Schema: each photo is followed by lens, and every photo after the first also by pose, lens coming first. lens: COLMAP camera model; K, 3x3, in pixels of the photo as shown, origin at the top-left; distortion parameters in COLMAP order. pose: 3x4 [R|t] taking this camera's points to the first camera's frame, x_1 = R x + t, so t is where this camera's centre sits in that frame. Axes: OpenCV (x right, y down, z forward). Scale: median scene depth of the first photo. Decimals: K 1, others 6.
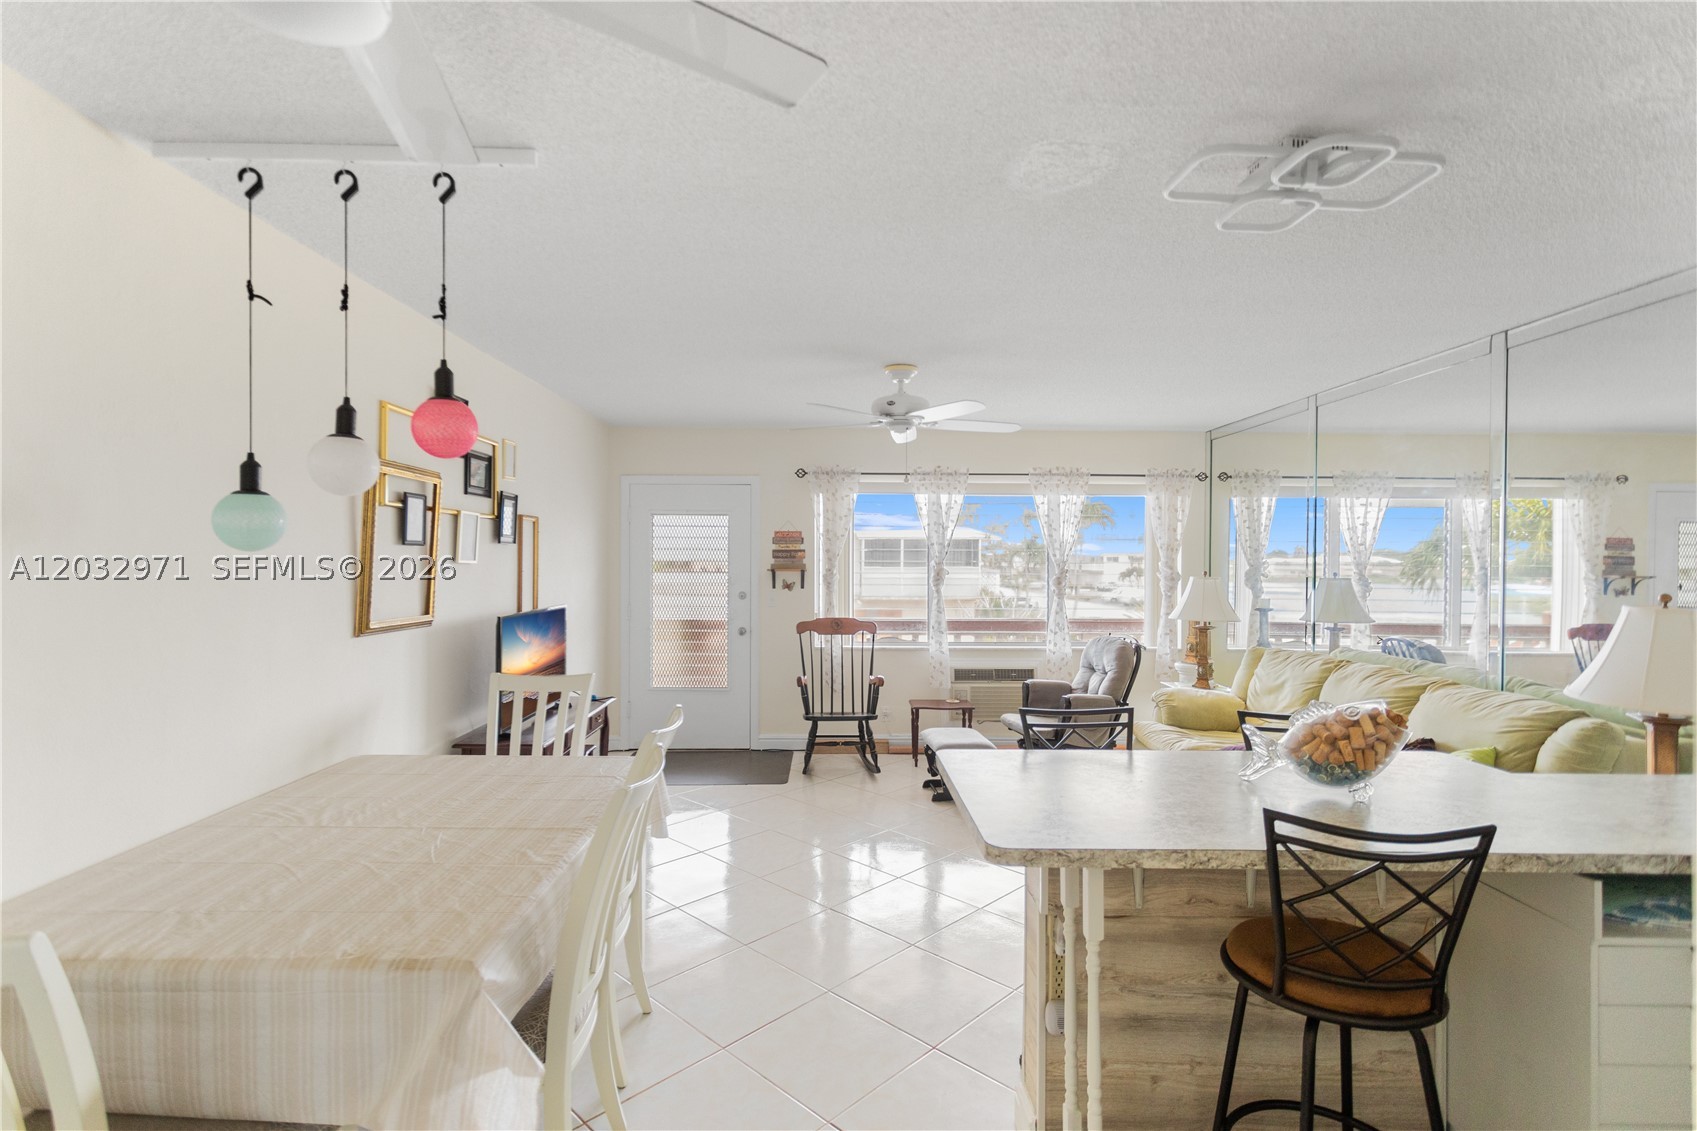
lens RADIAL K [[807.6, 0, 840.8], [0, 807.6, 565.1], [0, 0, 1]] dist [-0.003259, 0.000000]
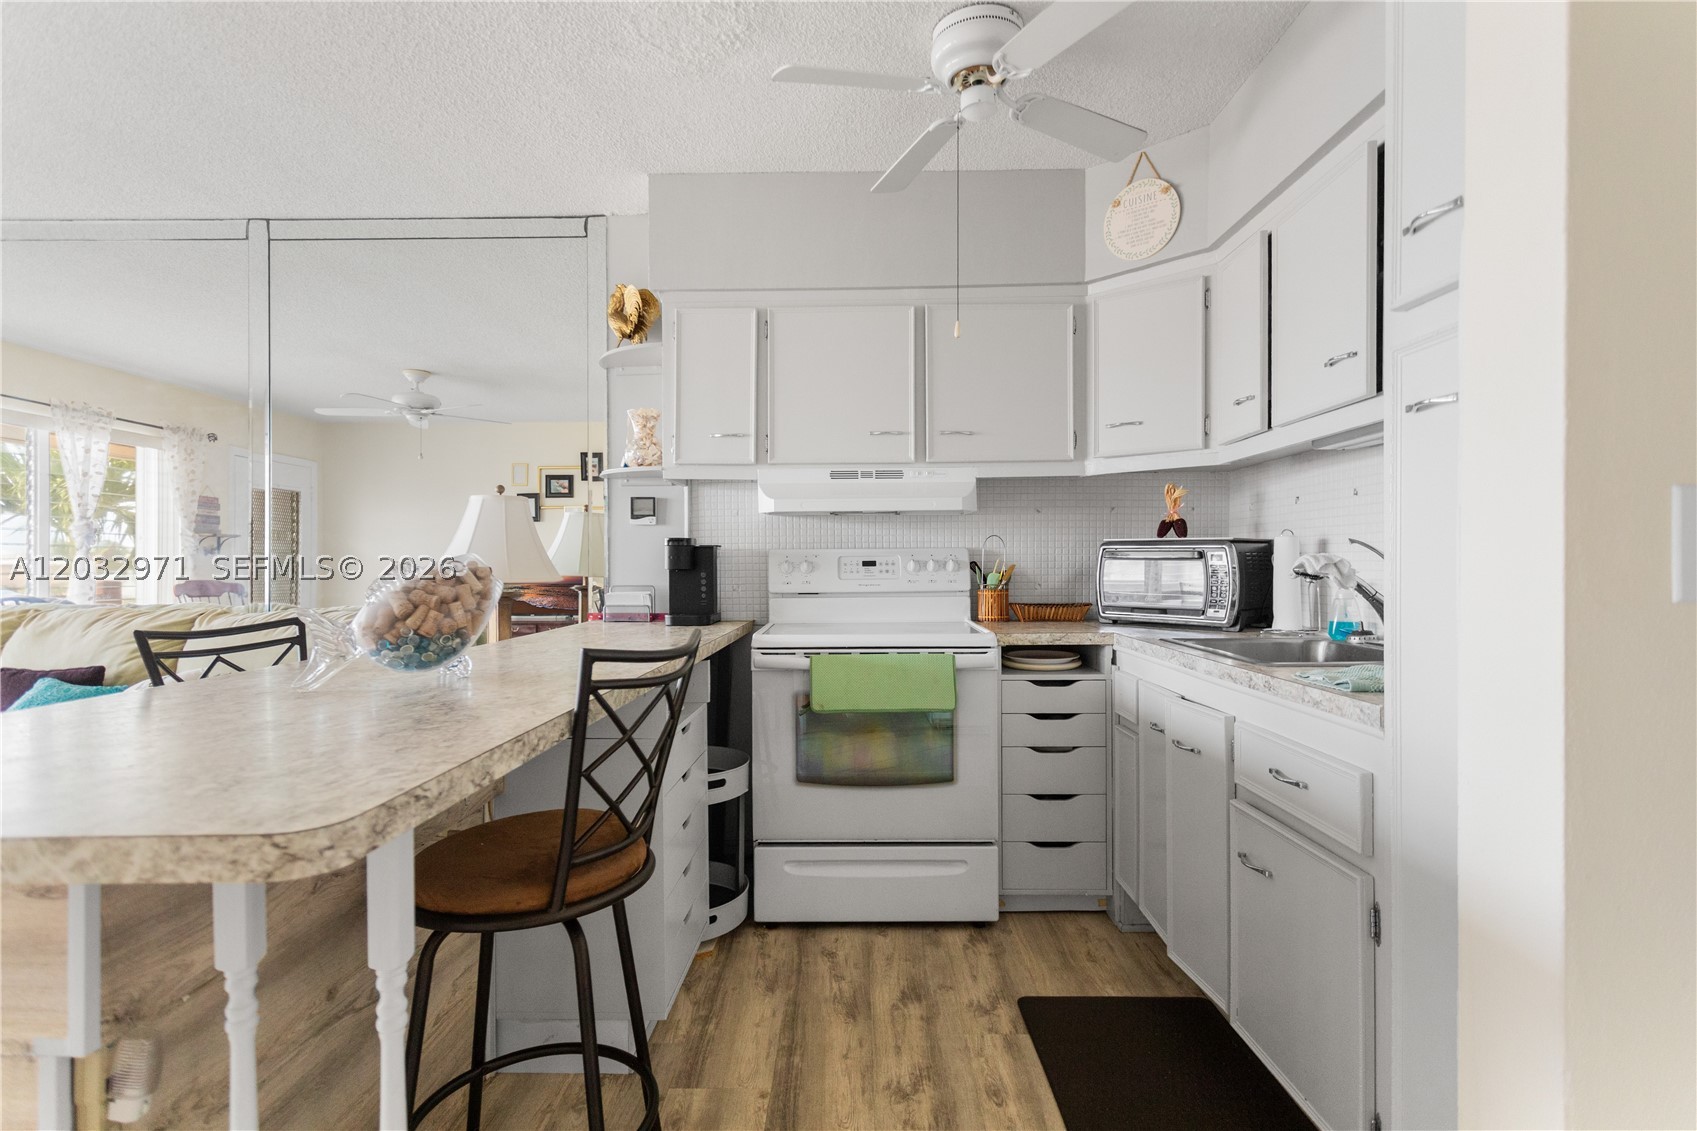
lens RADIAL K [[827.3, 0, 840.1], [0, 827.3, 563.8], [0, 0, 1]] dist [0.003306, 0.002198]
pose [[0.025397, -0.006914, 0.999654, -0.055898], [0.012154, 0.999904, 0.006607, 0.056741], [-0.999604, 0.011982, 0.025479, 0.190933]]
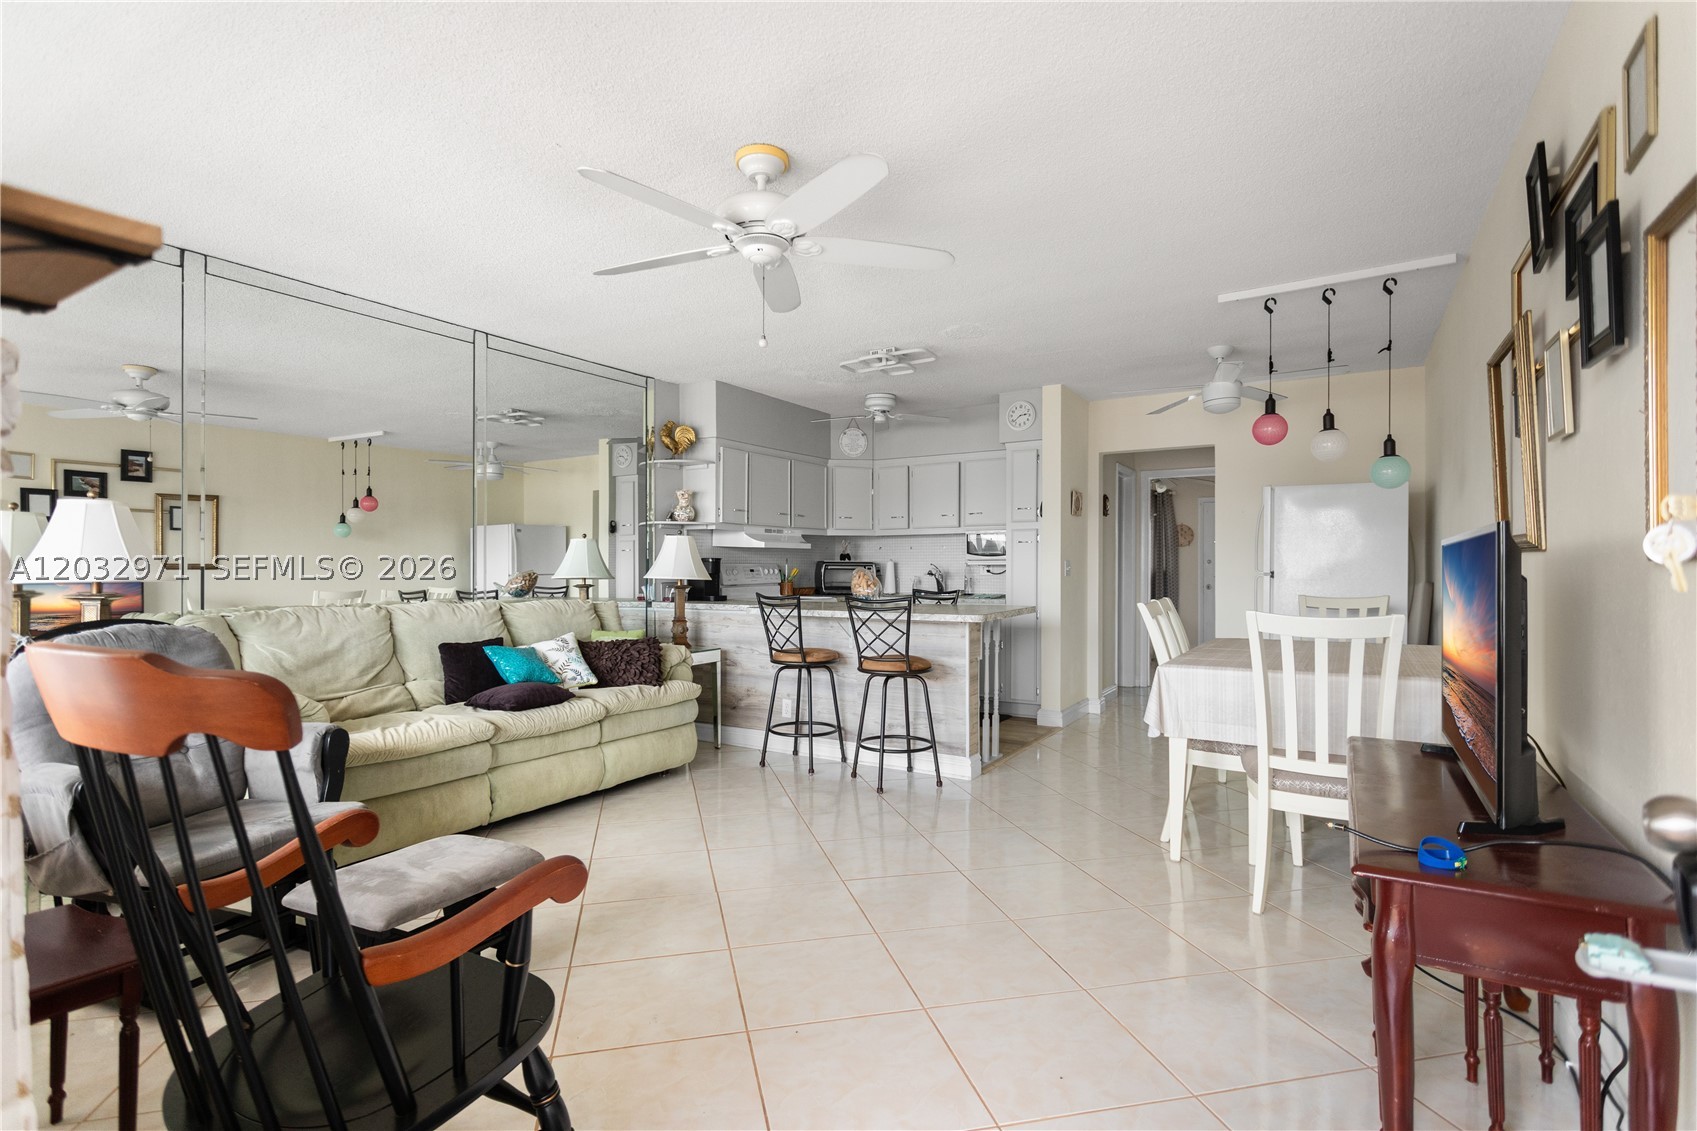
lens RADIAL K [[807.6, 0, 840.8], [0, 807.6, 565.1], [0, 0, 1]] dist [-0.003259, 0.000000]
pose [[-0.844540, -0.003022, 0.535484, -0.214807], [0.000396, 0.999980, 0.006268, 0.046507], [-0.535493, 0.005505, -0.844522, 1.033667]]
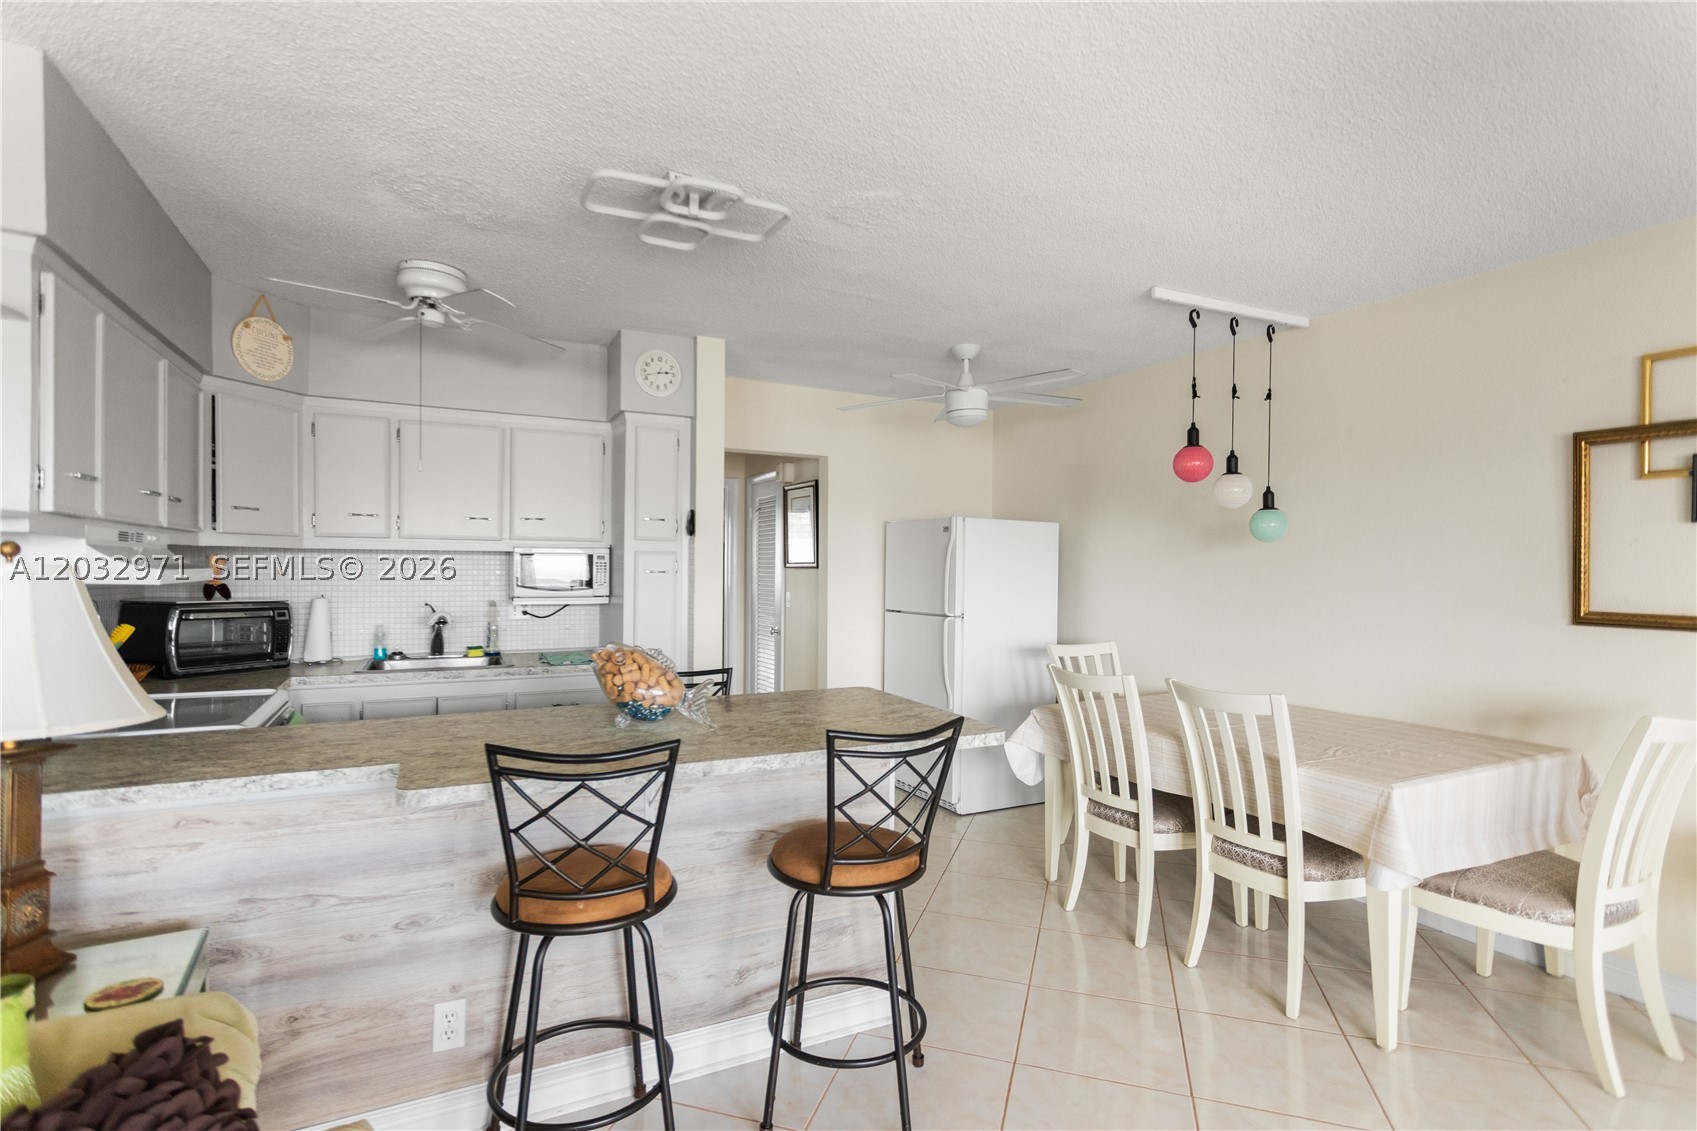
lens RADIAL K [[811.3, 0, 833.5], [0, 811.3, 578.8], [0, 0, 1]] dist [0.004675, 0.001341]
pose [[-0.898856, -0.009098, -0.438149, 0.288475], [-0.017465, 0.999734, 0.015070, 0.017188], [0.437895, 0.021199, -0.898776, 0.705782]]
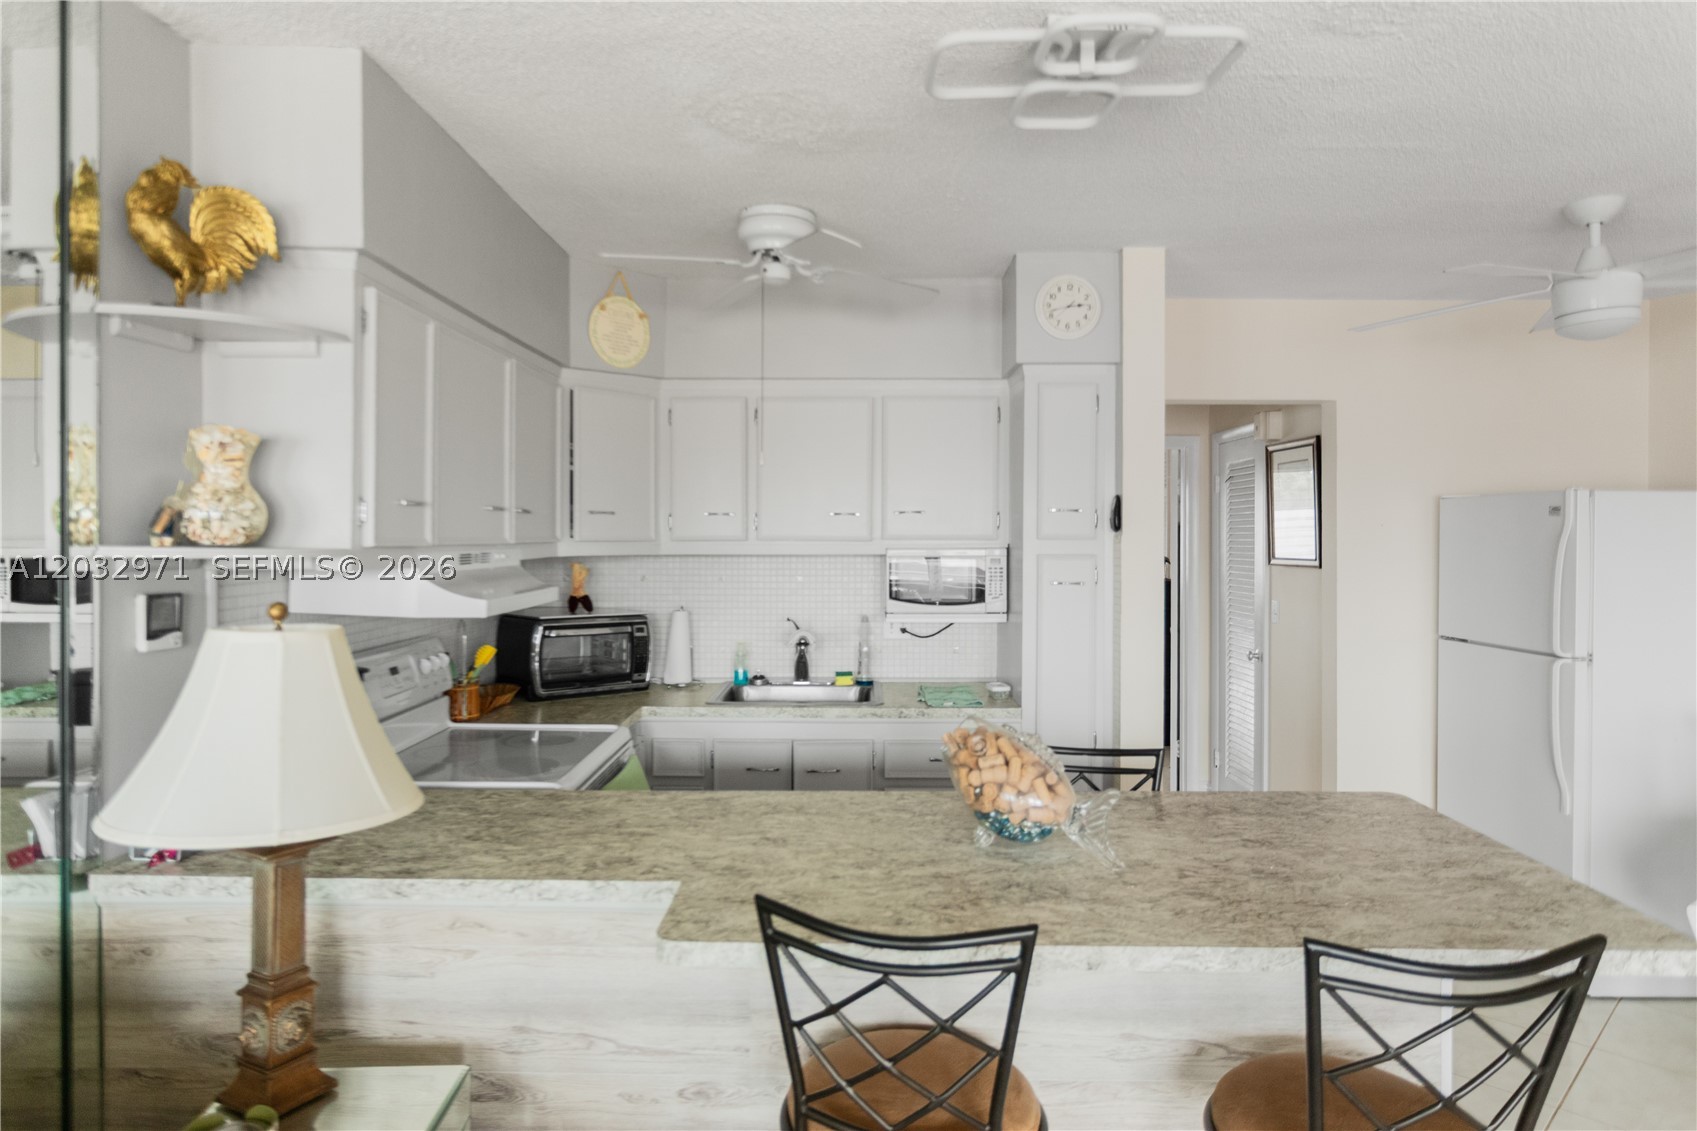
lens RADIAL K [[1019.4, 0, 836.1], [0, 1019.4, 540.9], [0, 0, 1]] dist [-0.006104, 0.002111]
pose [[-0.999719, -0.007613, 0.022462, 0.250874], [-0.007380, 0.999918, 0.010432, -0.005426], [-0.022539, 0.010264, -0.999693, 0.646530]]
